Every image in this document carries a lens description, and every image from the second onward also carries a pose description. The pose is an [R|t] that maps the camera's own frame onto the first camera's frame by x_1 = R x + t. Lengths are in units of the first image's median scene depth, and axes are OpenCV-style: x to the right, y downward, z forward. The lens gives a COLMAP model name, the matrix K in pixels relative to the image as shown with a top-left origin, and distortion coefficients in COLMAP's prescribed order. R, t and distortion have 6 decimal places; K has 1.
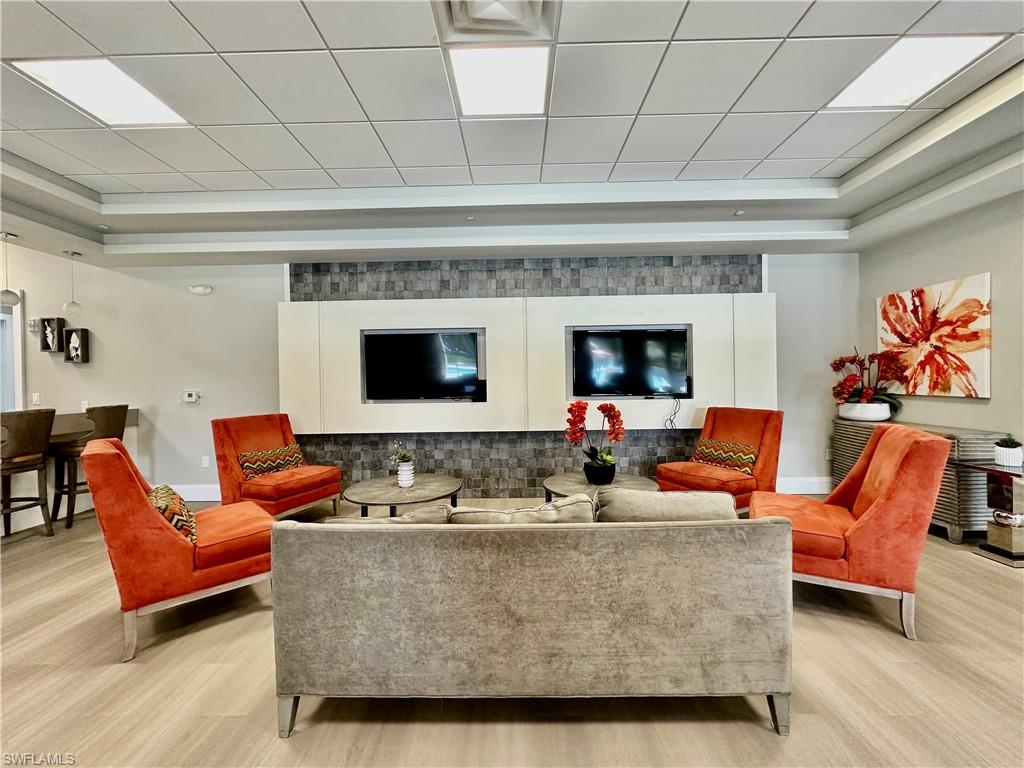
lens RADIAL K [[404.5, 0, 517.0], [0, 404.5, 386.9], [0, 0, 1]] dist [-0.001196, 0.000073]
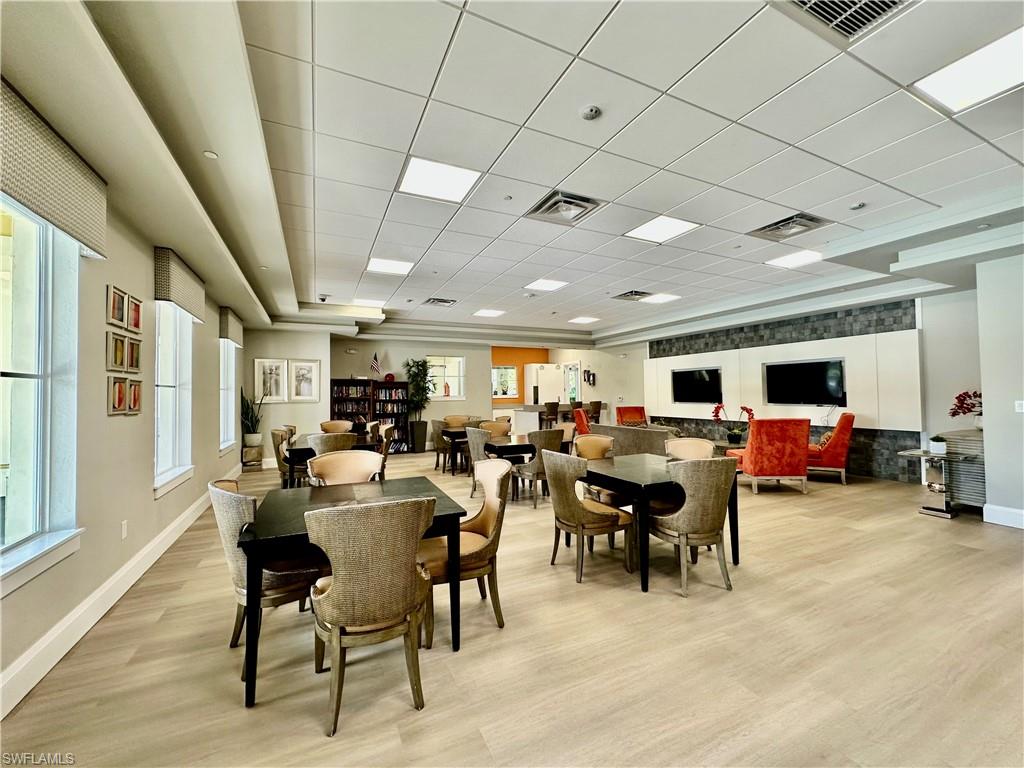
lens RADIAL K [[404.5, 0, 508.1], [0, 404.5, 382.5], [0, 0, 1]] dist [-0.001196, 0.000073]
pose [[0.434989, -0.015289, -0.900306, 1.148765], [0.001572, 0.999867, -0.016221, -0.036913], [0.900435, 0.005640, 0.434955, -0.717436]]
